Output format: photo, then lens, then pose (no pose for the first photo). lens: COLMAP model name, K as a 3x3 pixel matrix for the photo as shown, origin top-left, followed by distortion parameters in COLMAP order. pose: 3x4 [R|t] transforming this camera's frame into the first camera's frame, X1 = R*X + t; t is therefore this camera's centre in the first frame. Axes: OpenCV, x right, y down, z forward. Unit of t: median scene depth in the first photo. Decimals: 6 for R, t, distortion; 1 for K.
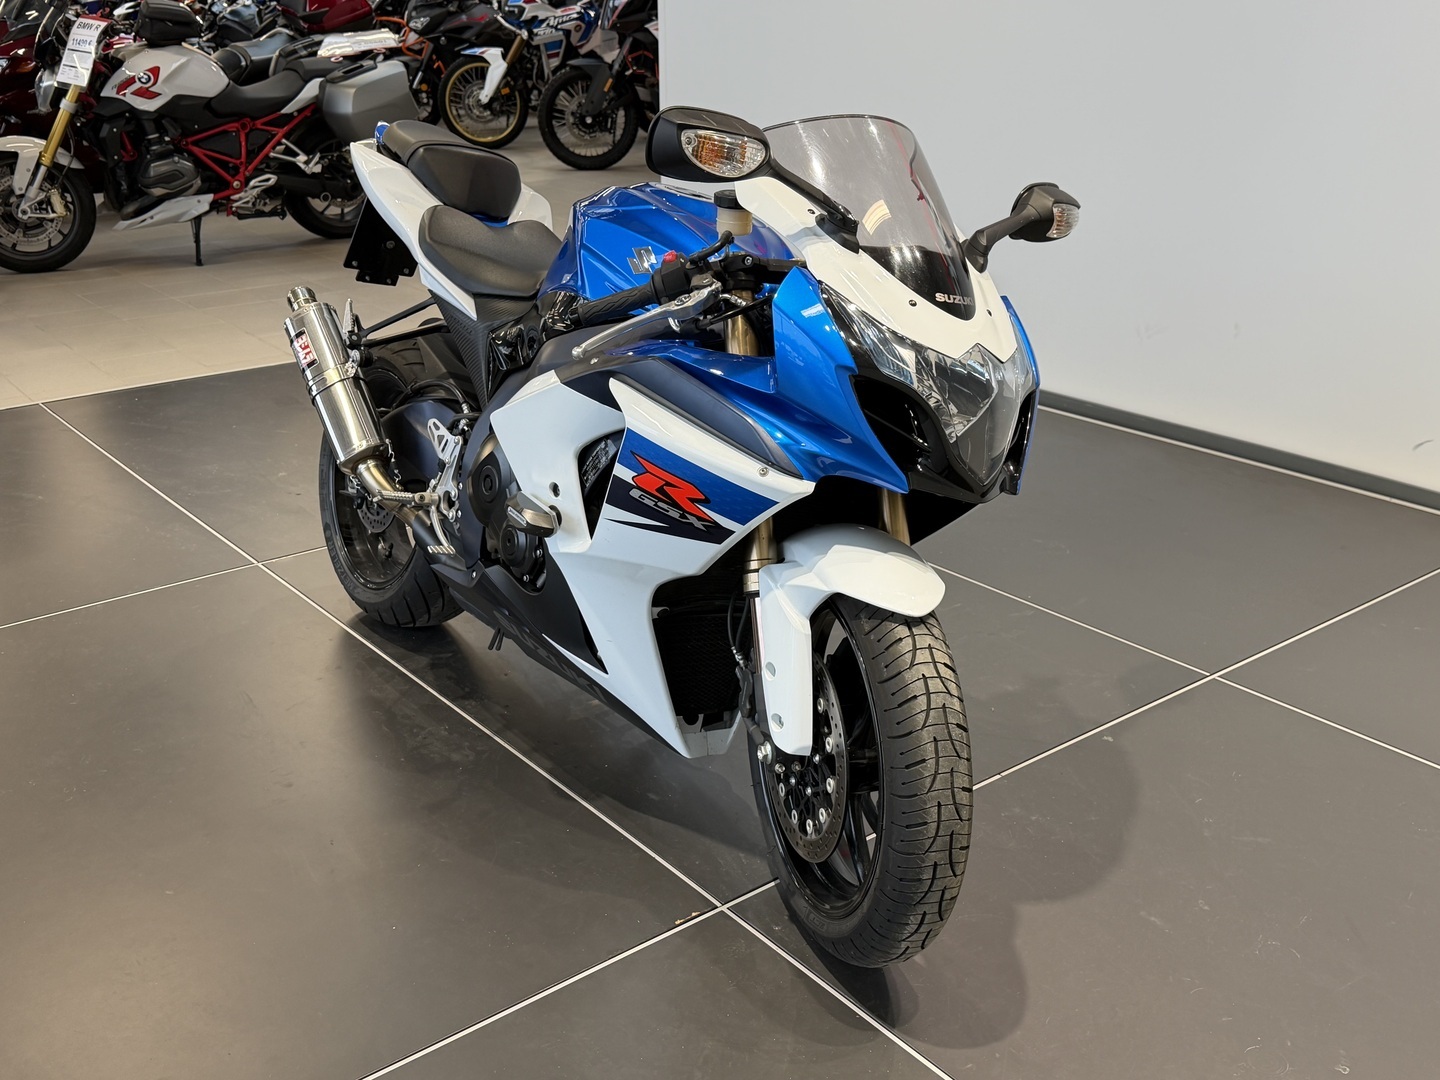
lens RADIAL K [[1489.6, 0, 720.0], [0, 1489.6, 540.0], [0, 0, 1]] dist [0.149203, -0.028276]
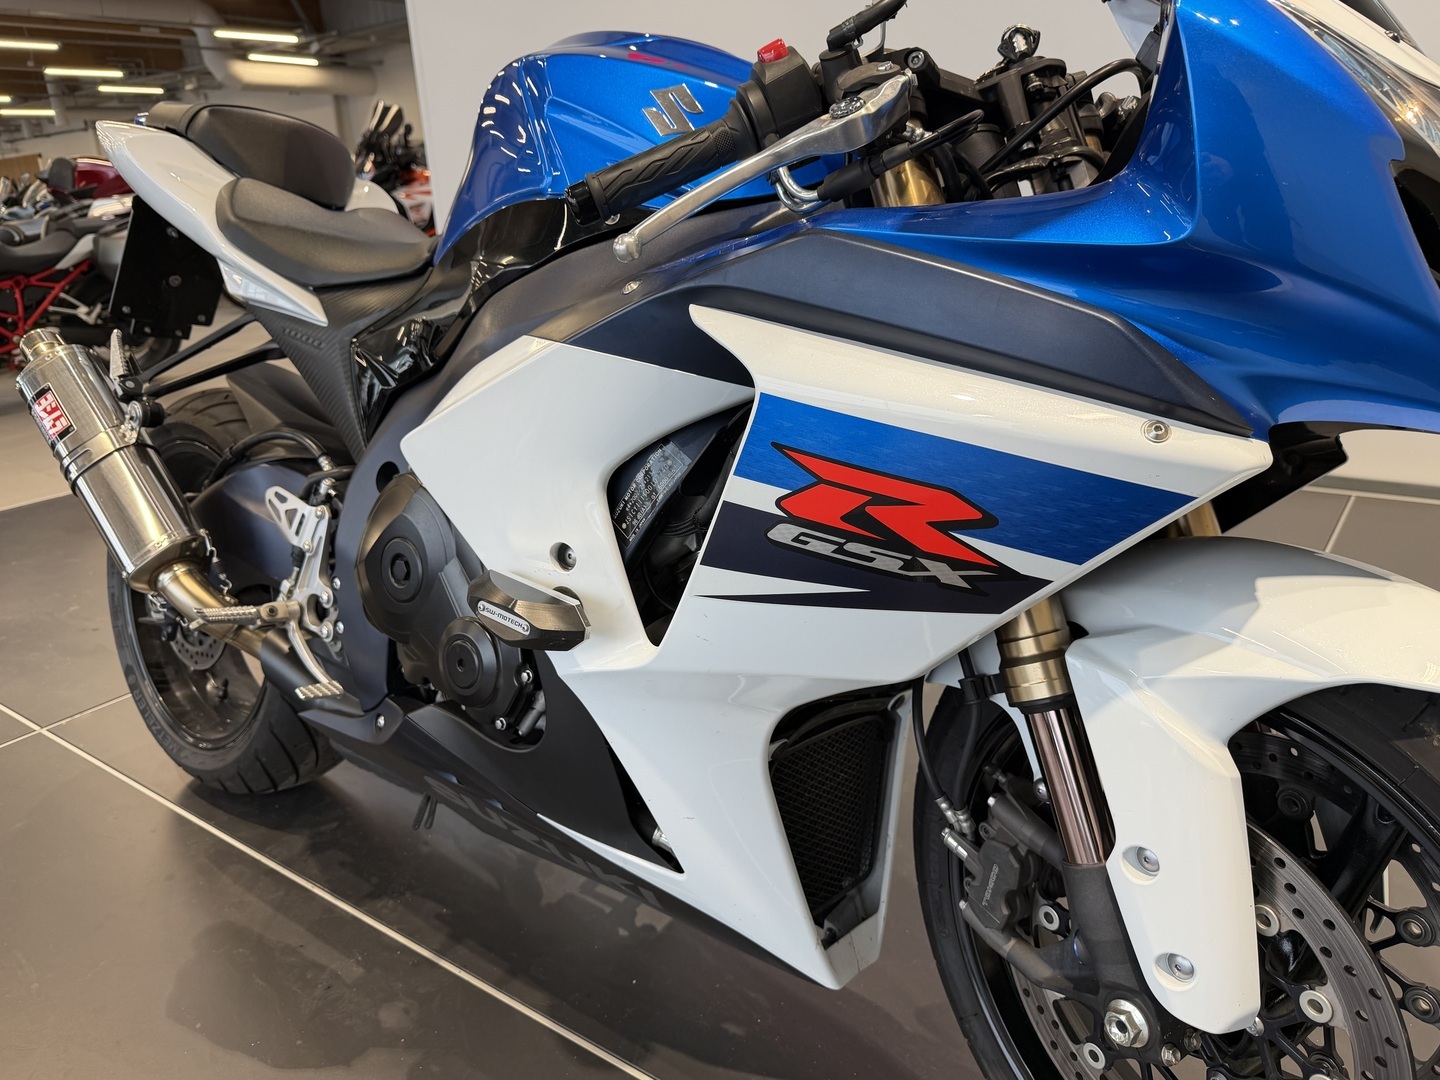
lens RADIAL K [[1053.5, 0, 720.0], [0, 1053.5, 540.0], [0, 0, 1]] dist [-0.000298, -0.005468]
pose [[0.961744, -0.133244, 0.239364, -0.117888], [0.144760, 0.988978, -0.031109, -0.016420], [-0.232580, 0.064569, 0.970431, 0.515333]]
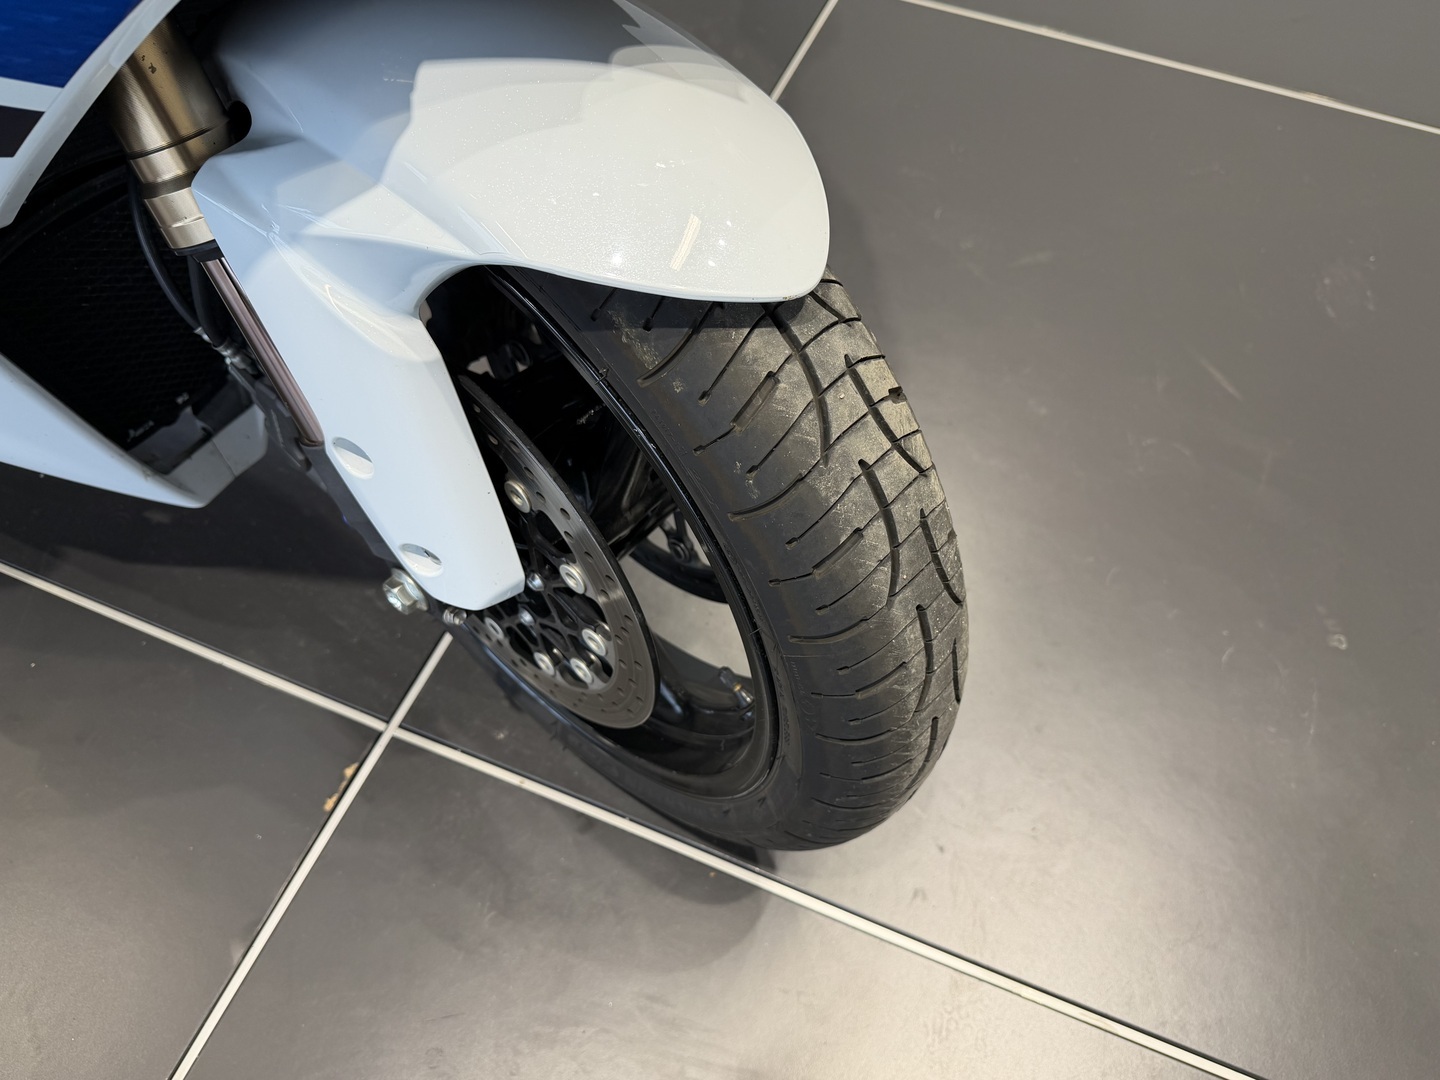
lens RADIAL K [[1053.5, 0, 720.0], [0, 1053.5, 540.0], [0, 0, 1]] dist [-0.000298, -0.005468]
pose [[0.871443, -0.405481, 0.275995, 0.023843], [0.159596, 0.766465, 0.622141, -0.032651], [-0.463807, -0.498113, 0.732644, 0.556299]]
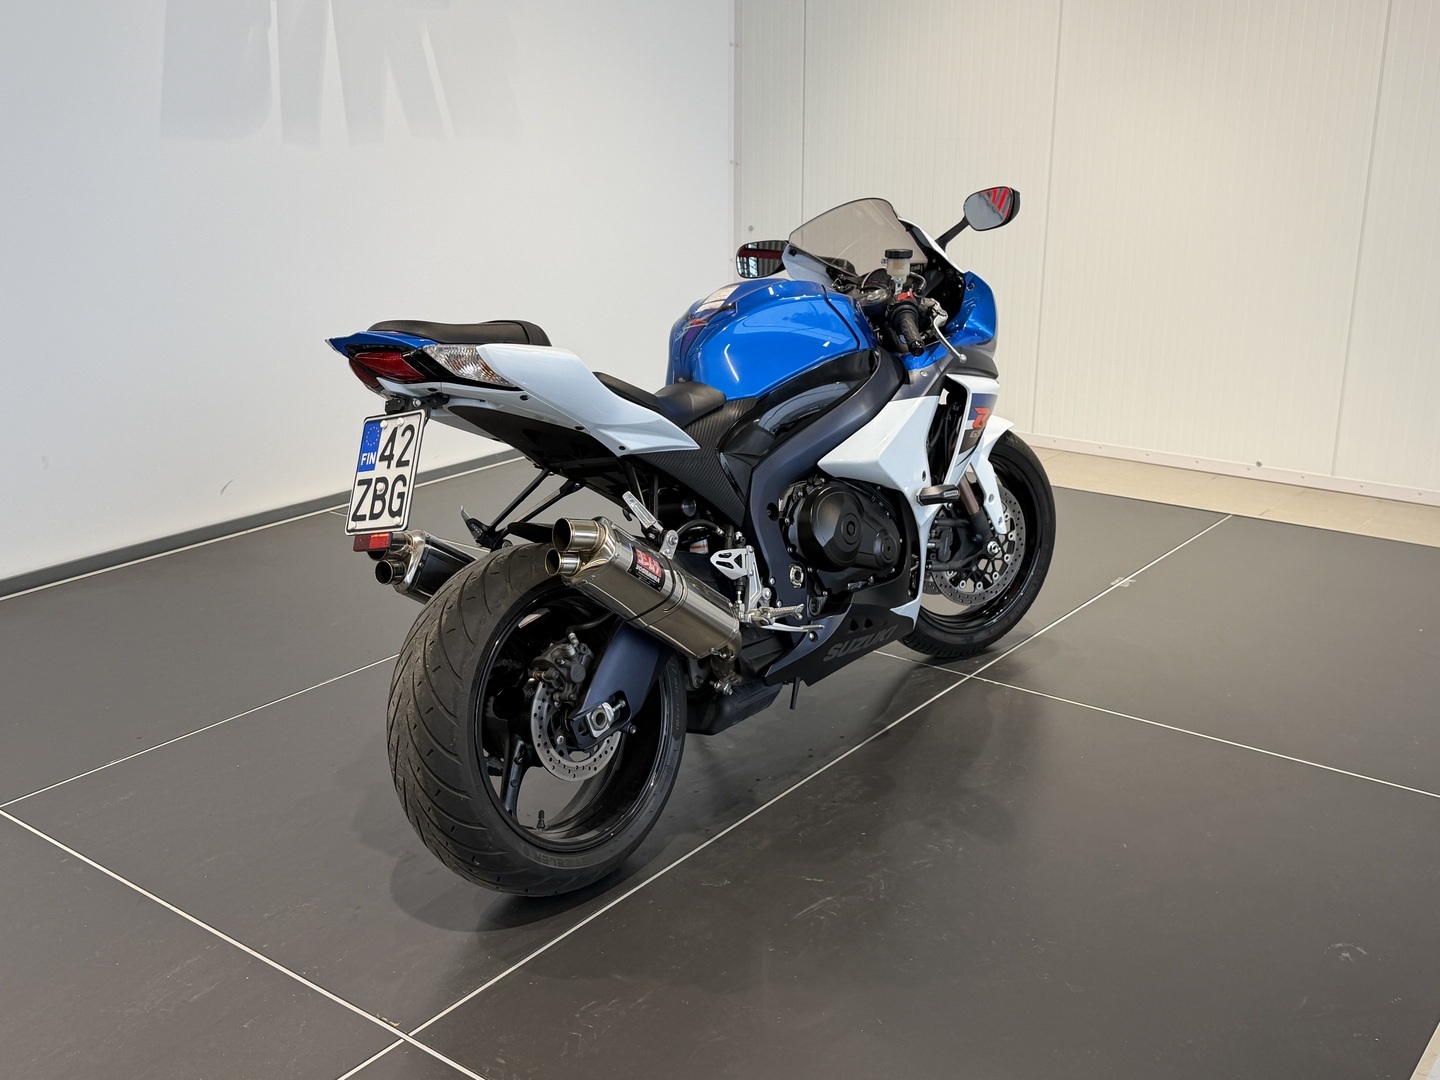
lens RADIAL K [[1489.6, 0, 720.0], [0, 1489.6, 540.0], [0, 0, 1]] dist [0.149203, -0.028276]
pose [[-0.250075, -0.271417, 0.929406, -1.128138], [0.364179, 0.863049, 0.350028, -0.441519], [-0.897127, 0.426003, -0.116982, 1.111129]]
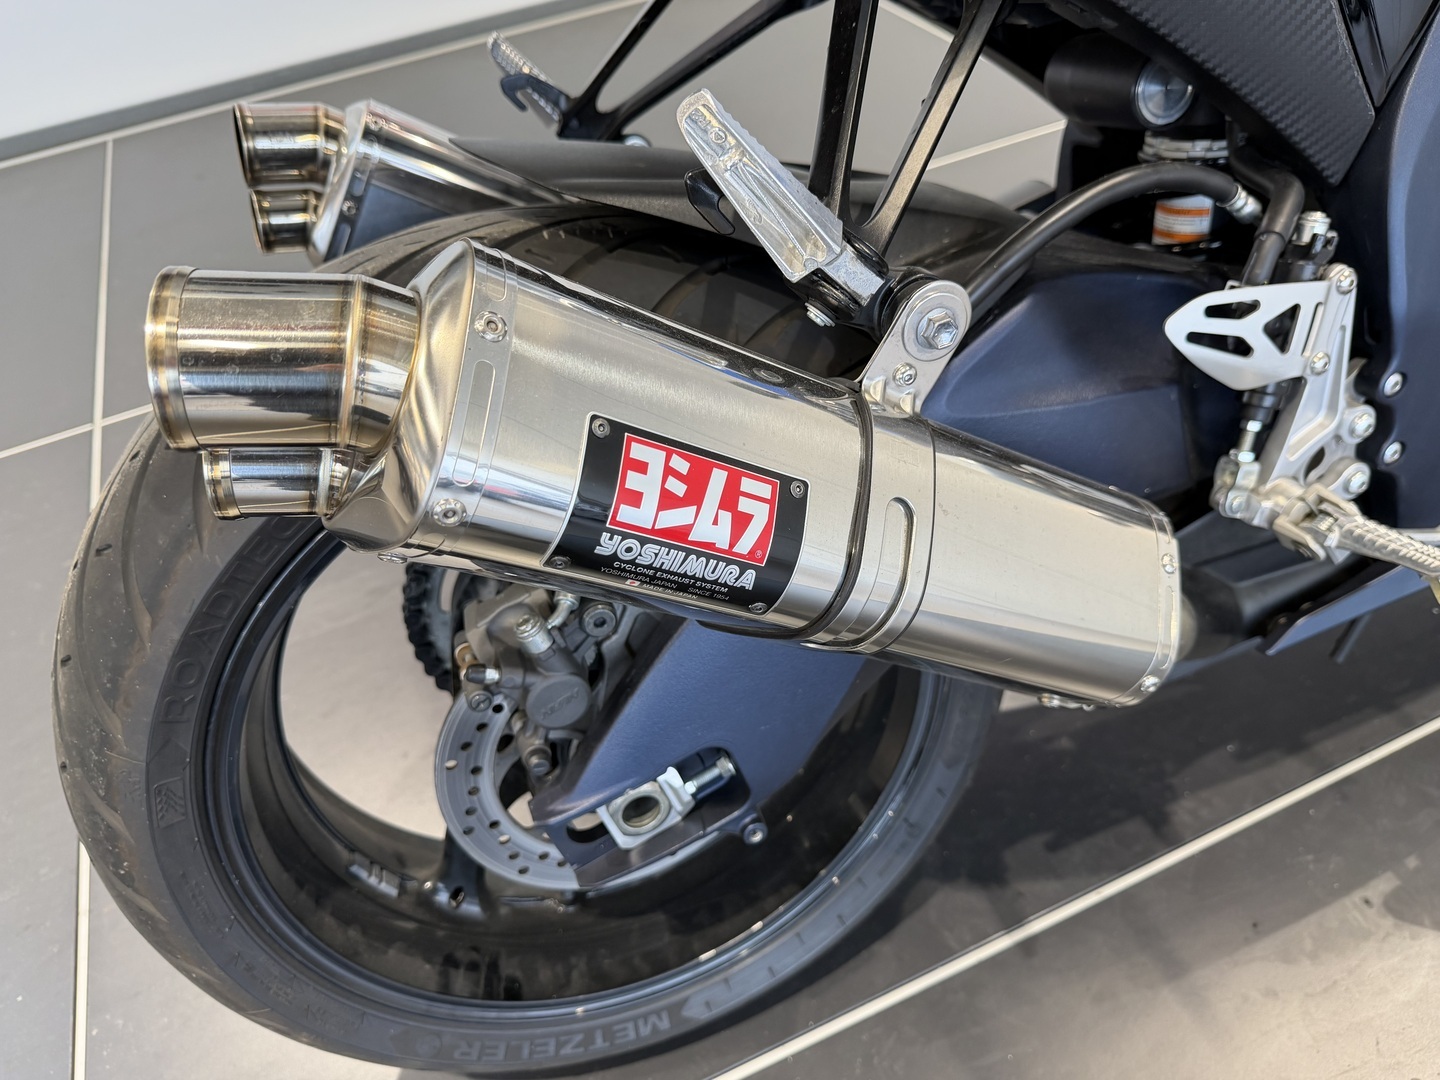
lens RADIAL K [[1053.5, 0, 720.0], [0, 1053.5, 540.0], [0, 0, 1]] dist [-0.000298, -0.005468]
pose [[0.252121, -0.685645, 0.682881, -0.378901], [0.446230, 0.708546, 0.546664, -0.197274], [-0.858670, 0.166897, 0.484594, 0.987414]]
